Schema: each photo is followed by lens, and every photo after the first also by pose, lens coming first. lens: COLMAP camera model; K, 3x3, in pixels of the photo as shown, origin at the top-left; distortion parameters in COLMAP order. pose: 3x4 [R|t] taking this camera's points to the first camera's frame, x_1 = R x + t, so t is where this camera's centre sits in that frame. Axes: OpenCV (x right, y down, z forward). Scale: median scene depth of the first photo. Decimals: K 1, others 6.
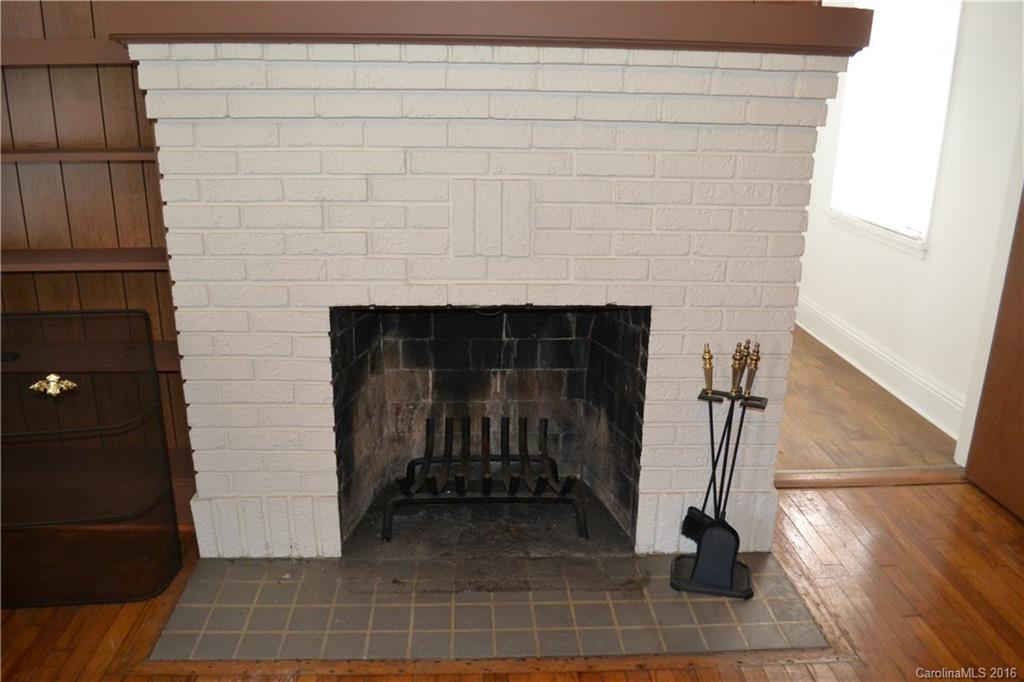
lens RADIAL K [[811.8, 0, 508.5], [0, 811.8, 345.4], [0, 0, 1]] dist [-0.066291, -0.003020]
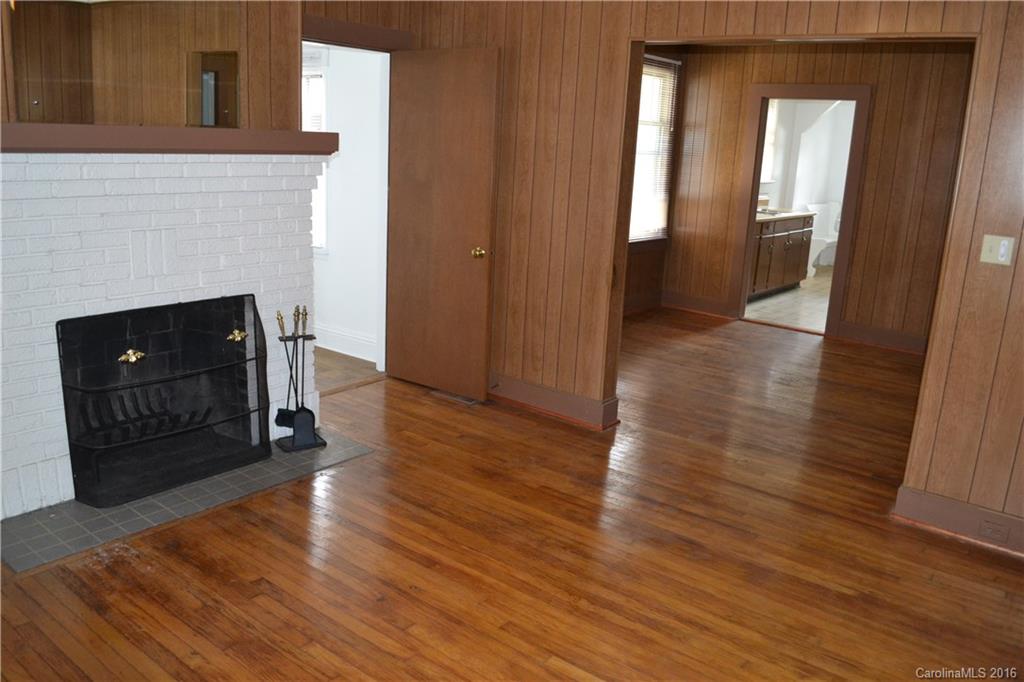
lens RADIAL K [[811.8, 0, 513.9], [0, 811.8, 340.6], [0, 0, 1]] dist [-0.066291, -0.003020]
pose [[0.663682, -0.167613, 0.728994, -0.700581], [0.199172, 0.978987, 0.043764, 0.085843], [-0.721011, 0.116150, 0.683120, -0.576696]]
